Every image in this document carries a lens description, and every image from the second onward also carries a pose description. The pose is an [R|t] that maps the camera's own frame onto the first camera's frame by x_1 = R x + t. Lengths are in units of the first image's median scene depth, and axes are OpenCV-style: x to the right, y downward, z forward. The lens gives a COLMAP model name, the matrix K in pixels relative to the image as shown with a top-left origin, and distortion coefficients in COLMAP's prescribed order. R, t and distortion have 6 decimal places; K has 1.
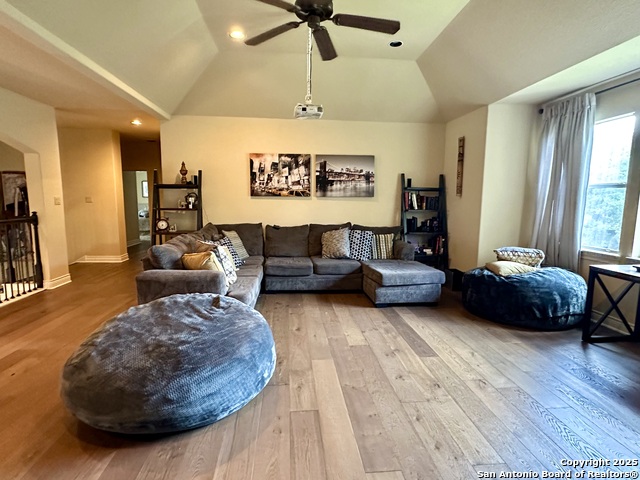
lens RADIAL K [[339.6, 0, 319.5], [0, 339.6, 243.0], [0, 0, 1]] dist [-0.005880, 0.000679]
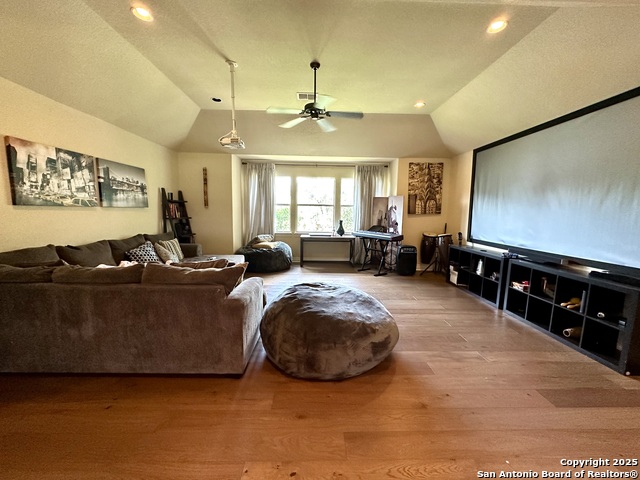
lens RADIAL K [[254.2, 0, 319.1], [0, 254.2, 238.8], [0, 0, 1]] dist [-0.002067, 0.000019]
pose [[0.057822, -0.118827, 0.991230, -0.635251], [0.119378, 0.986590, 0.111307, -0.063444], [-0.991164, 0.111895, 0.071232, 0.422618]]
